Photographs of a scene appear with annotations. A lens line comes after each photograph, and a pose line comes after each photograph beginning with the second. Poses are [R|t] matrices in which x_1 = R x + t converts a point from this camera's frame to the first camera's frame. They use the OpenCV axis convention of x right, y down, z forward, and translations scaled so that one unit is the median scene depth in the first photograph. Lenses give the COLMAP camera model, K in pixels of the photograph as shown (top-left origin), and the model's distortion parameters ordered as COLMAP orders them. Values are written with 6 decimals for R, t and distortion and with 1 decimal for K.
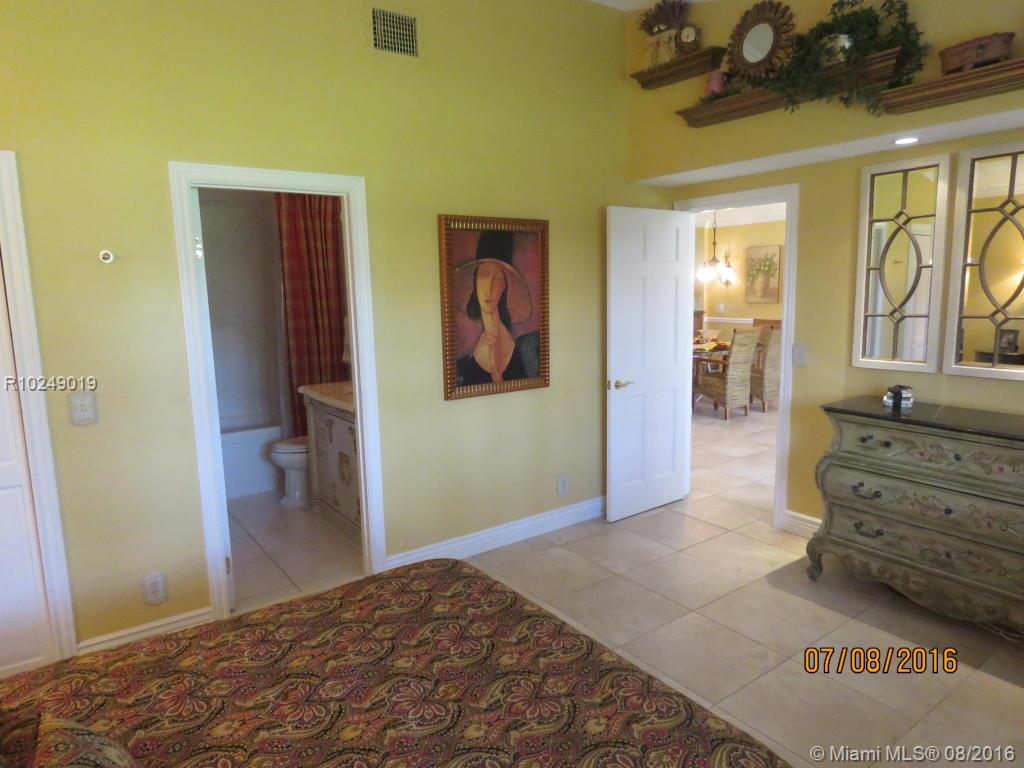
lens RADIAL K [[652.9, 0, 505.1], [0, 652.9, 384.0], [0, 0, 1]] dist [-0.006441, -0.003276]
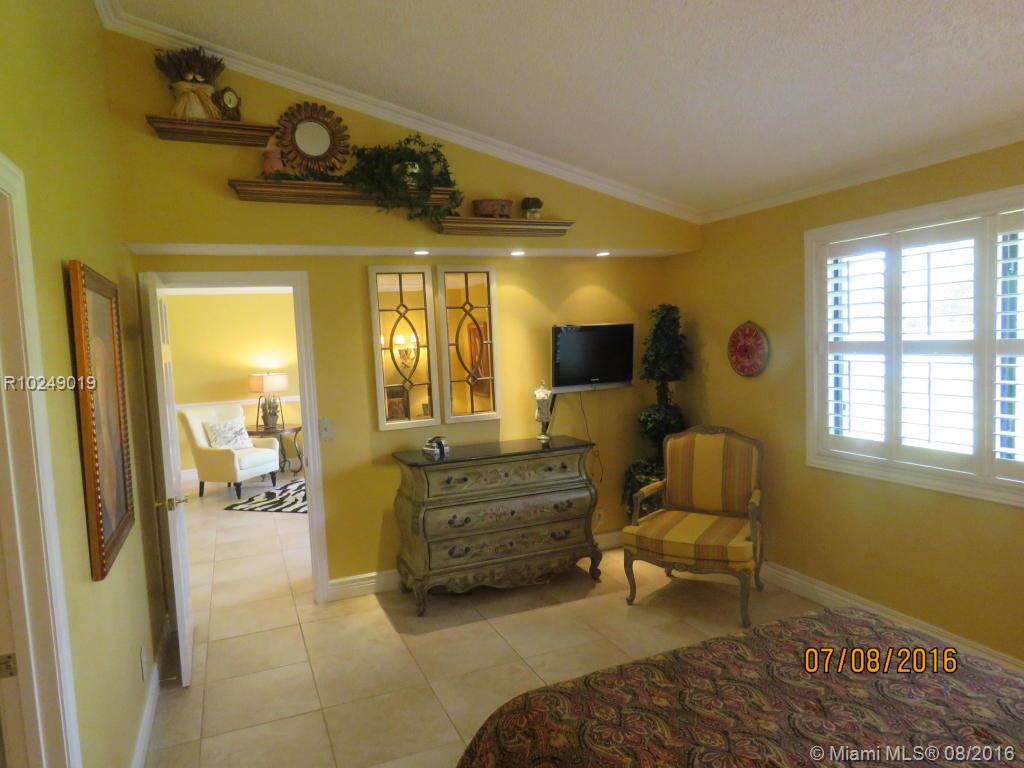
lens RADIAL K [[652.9, 0, 507.8], [0, 652.9, 379.8], [0, 0, 1]] dist [-0.006441, -0.003276]
pose [[0.211864, -0.050356, 0.976001, -0.637459], [0.185670, 0.982557, 0.010391, -0.098205], [-0.959500, 0.179012, 0.217518, 0.572362]]
